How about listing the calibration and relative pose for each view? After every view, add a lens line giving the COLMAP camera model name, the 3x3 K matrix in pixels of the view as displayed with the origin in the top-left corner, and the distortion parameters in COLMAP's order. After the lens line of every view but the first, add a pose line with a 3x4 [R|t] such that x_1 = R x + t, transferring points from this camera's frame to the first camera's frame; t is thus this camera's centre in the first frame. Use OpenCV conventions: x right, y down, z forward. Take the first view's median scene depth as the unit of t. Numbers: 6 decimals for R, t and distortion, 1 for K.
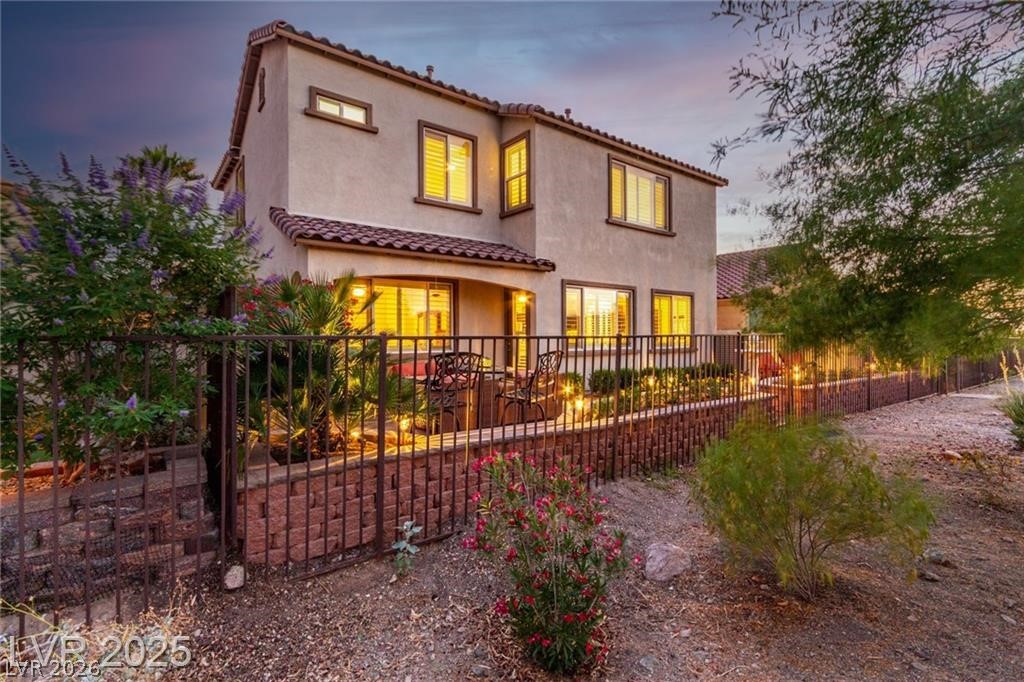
lens RADIAL K [[474.1, 0, 512.0], [0, 474.1, 341.0], [0, 0, 1]] dist [0.003727, 0.000589]
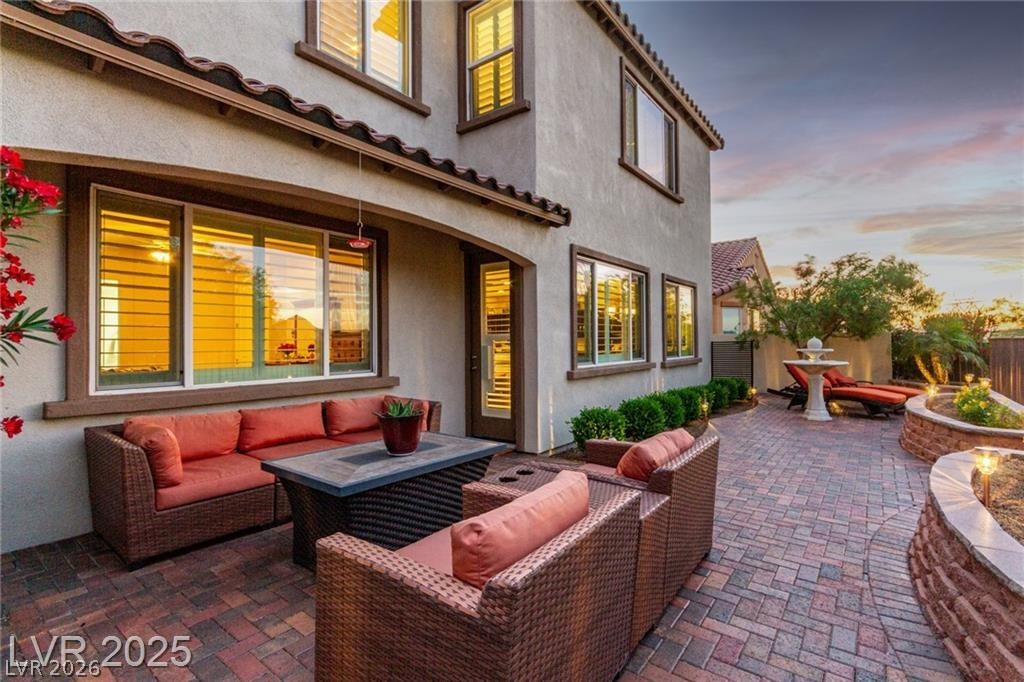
lens RADIAL K [[475.1, 0, 510.4], [0, 475.1, 333.7], [0, 0, 1]] dist [-0.000519, 0.000087]
pose [[0.966814, -0.000212, 0.255481, -0.109220], [0.006618, 0.999685, -0.024213, -0.009057], [-0.255395, 0.025101, 0.966511, 0.457198]]
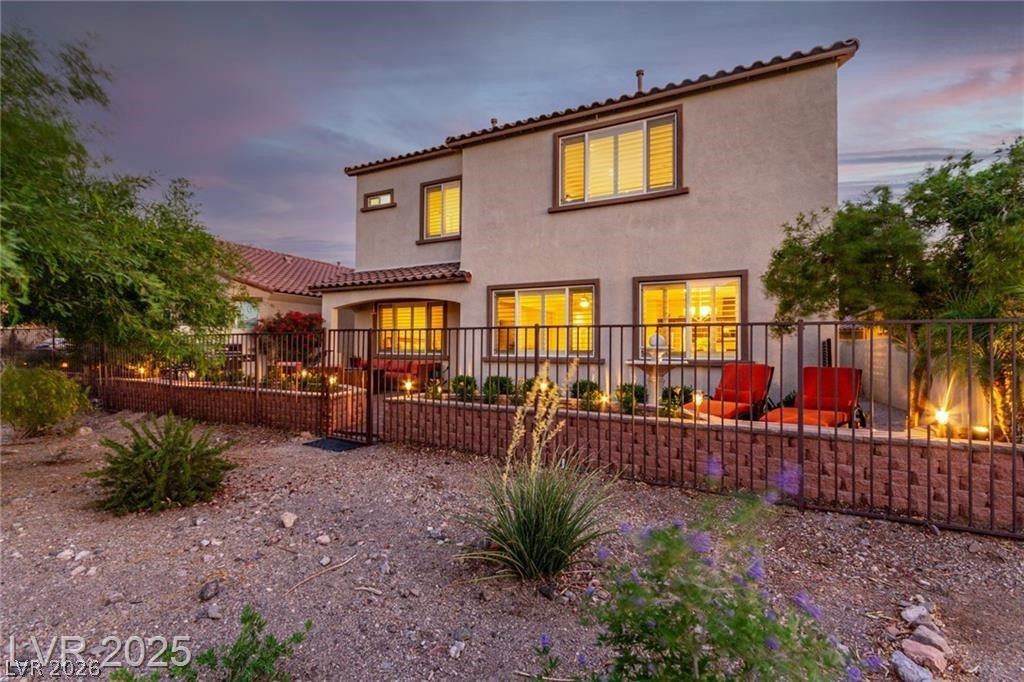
lens RADIAL K [[474.1, 0, 512.0], [0, 474.1, 341.0], [0, 0, 1]] dist [0.003727, 0.000589]
pose [[0.422663, -0.011329, -0.906216, 1.025643], [-0.014993, 0.999698, -0.019490, 0.006786], [0.906163, 0.021825, 0.422365, 0.604048]]
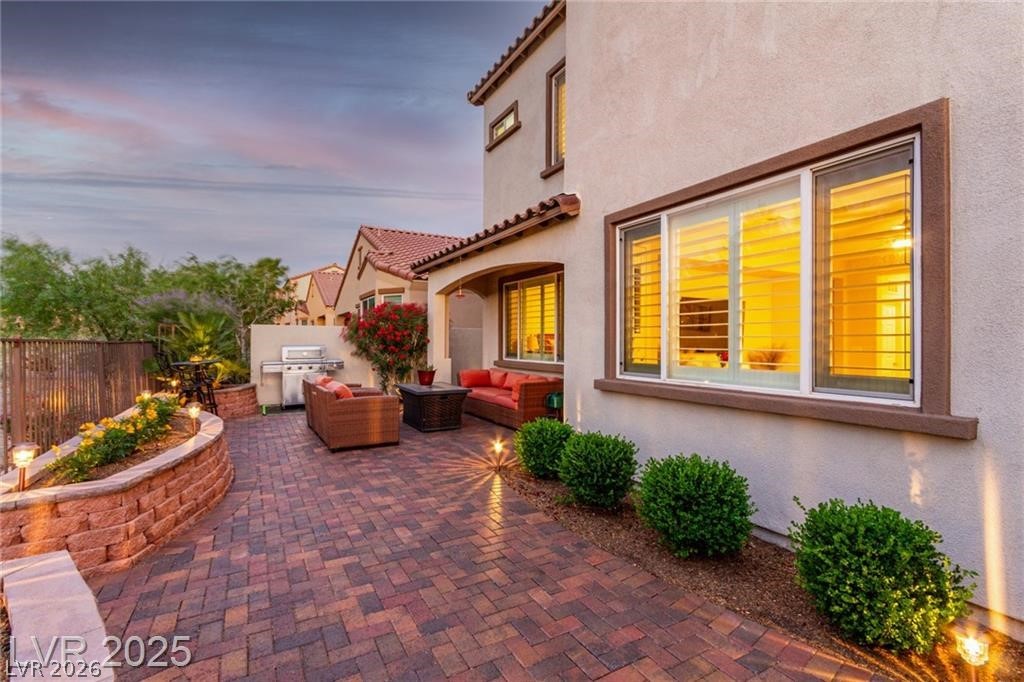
lens RADIAL K [[474.1, 0, 512.0], [0, 474.1, 341.0], [0, 0, 1]] dist [0.003727, 0.000589]
pose [[-0.147270, 0.003850, -0.989089, 0.544195], [-0.007780, 0.999957, 0.005051, -0.015957], [0.989066, 0.008439, -0.147234, 0.955828]]
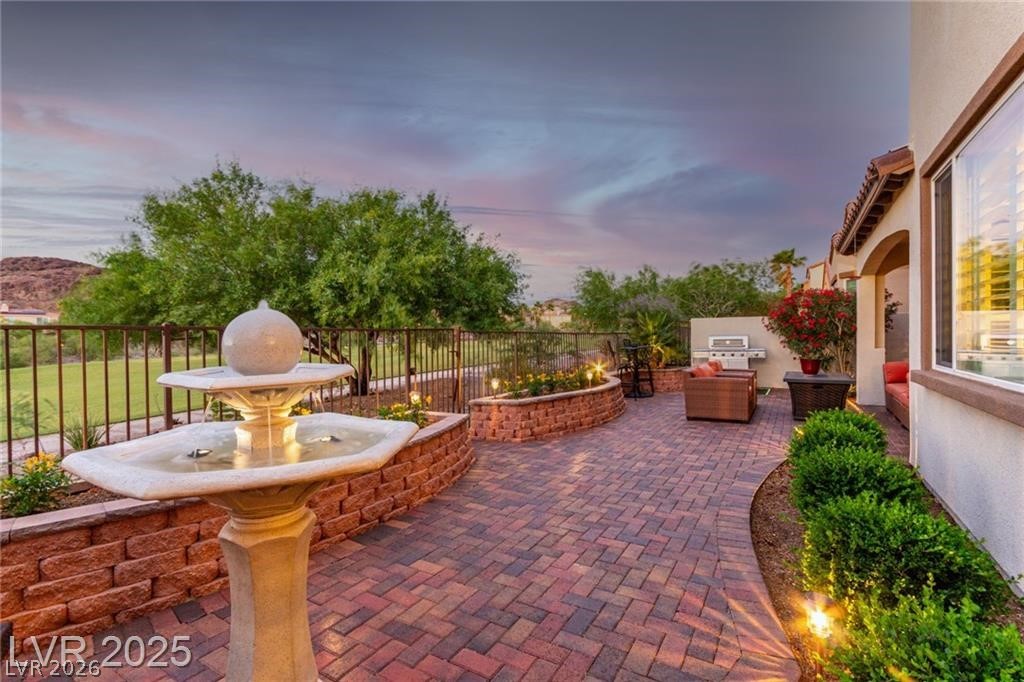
lens RADIAL K [[474.1, 0, 512.0], [0, 474.1, 341.0], [0, 0, 1]] dist [0.003727, 0.000589]
pose [[-0.929980, 0.017730, -0.367182, 0.516679], [0.012439, 0.999782, 0.016772, -0.010551], [0.367399, 0.011031, -0.929998, 1.192671]]
